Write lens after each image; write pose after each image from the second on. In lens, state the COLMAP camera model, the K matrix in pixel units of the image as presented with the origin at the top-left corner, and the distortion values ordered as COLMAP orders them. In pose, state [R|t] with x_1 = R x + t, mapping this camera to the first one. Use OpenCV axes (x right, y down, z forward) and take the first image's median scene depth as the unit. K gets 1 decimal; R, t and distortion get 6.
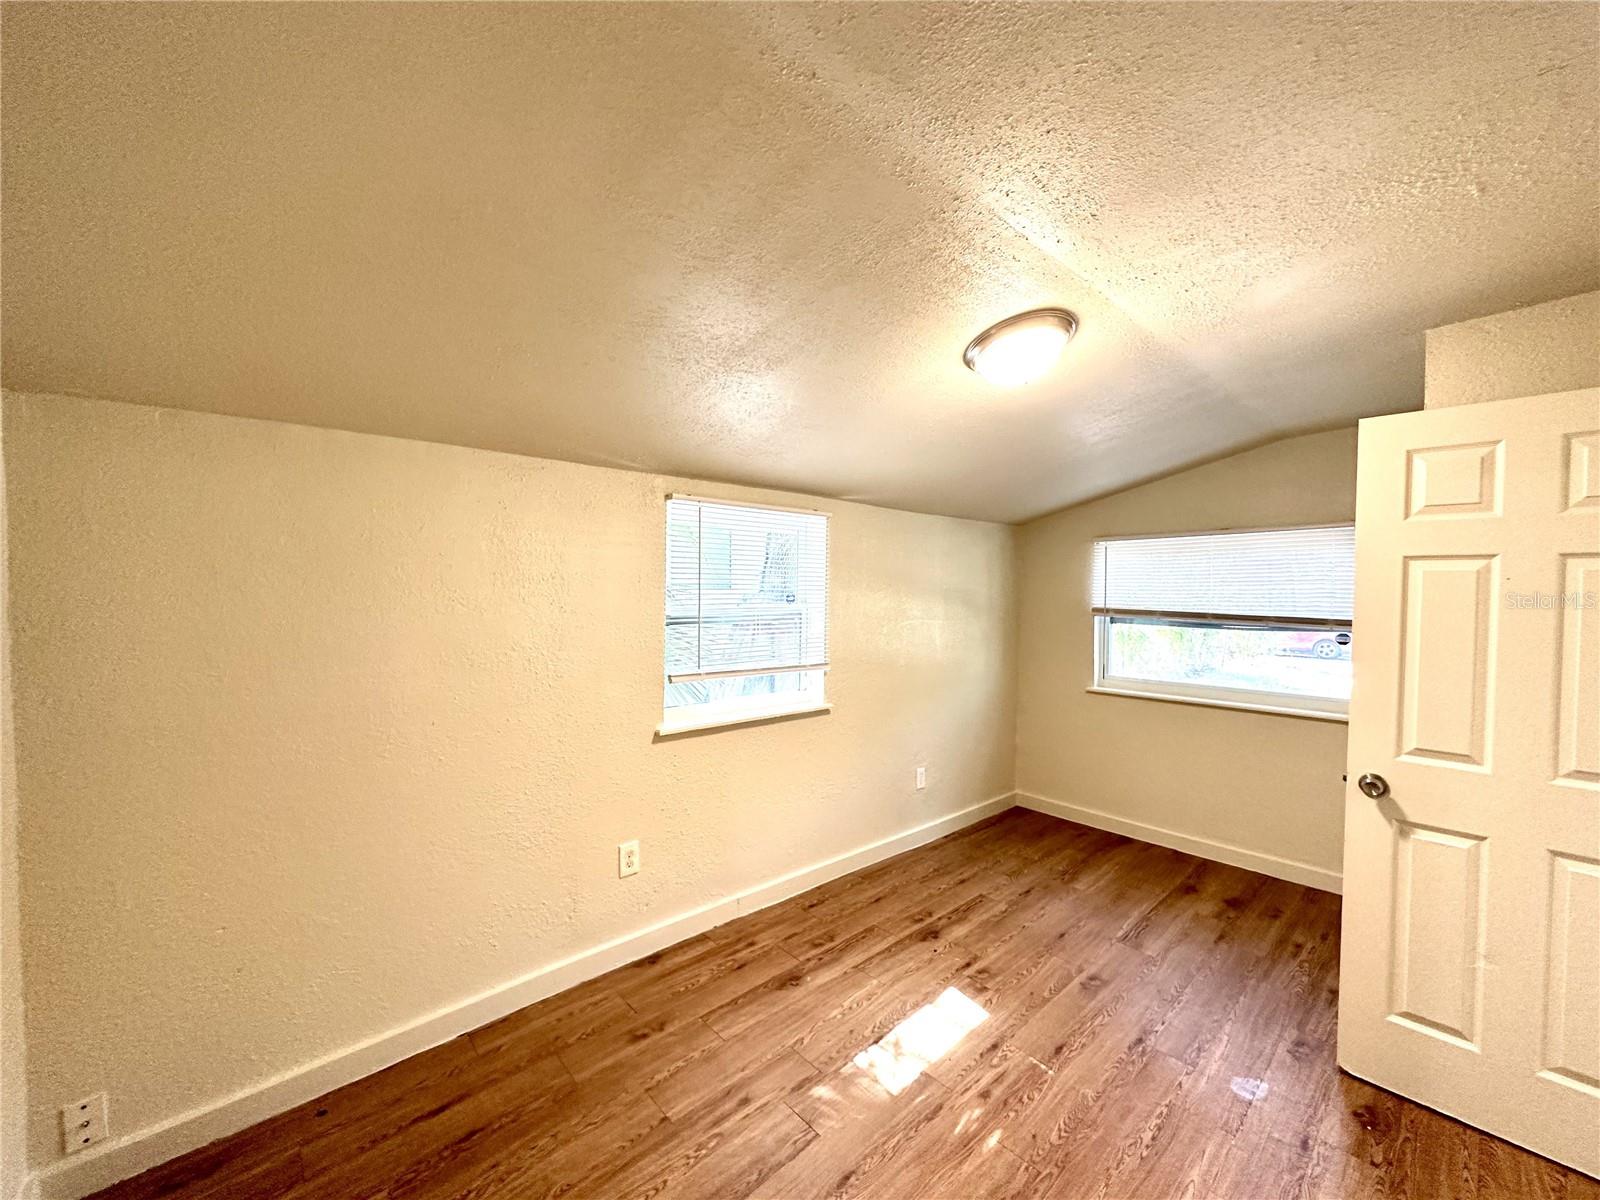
lens RADIAL K [[644.4, 0, 799.0], [0, 644.4, 601.8], [0, 0, 1]] dist [-0.000693, 0.000033]
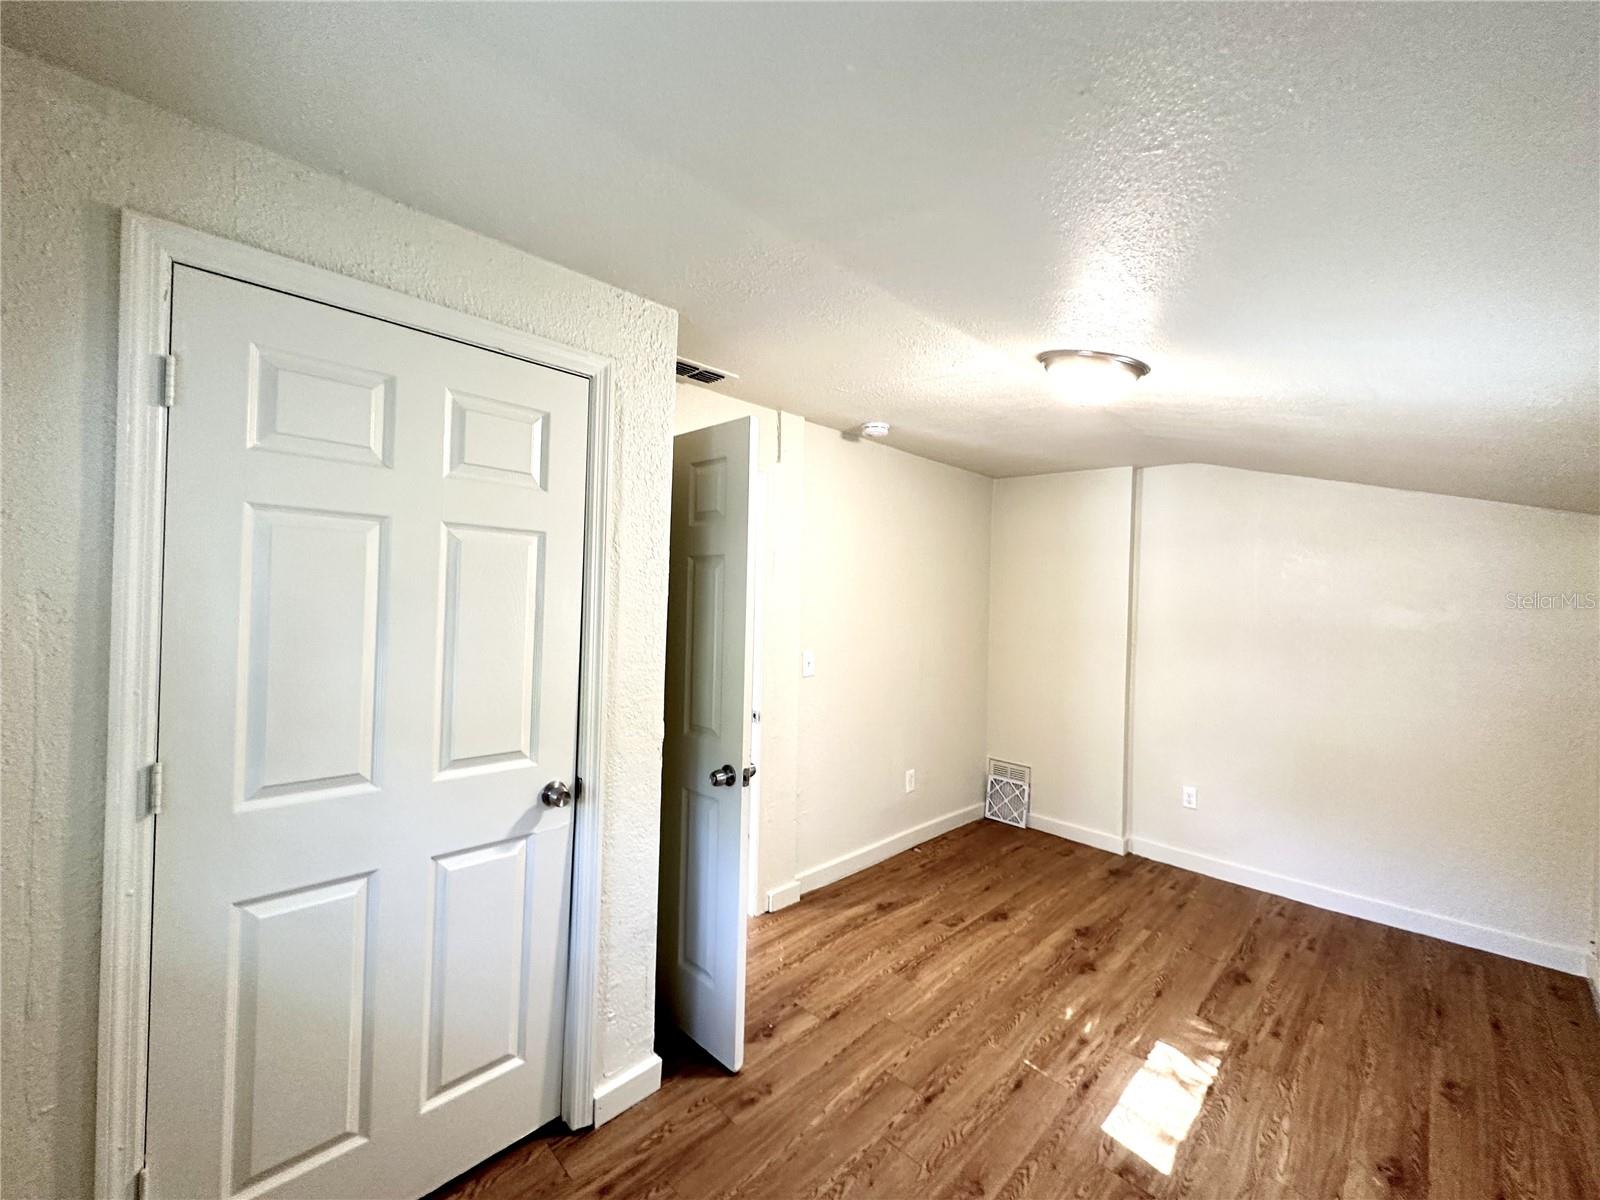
lens RADIAL K [[644.4, 0, 801.1], [0, 644.4, 597.9], [0, 0, 1]] dist [-0.000693, 0.000033]
pose [[-0.998207, -0.042000, -0.042644, 0.822585], [-0.043016, 0.998805, 0.023183, -0.027177], [0.041620, 0.024975, -0.998821, 1.987431]]
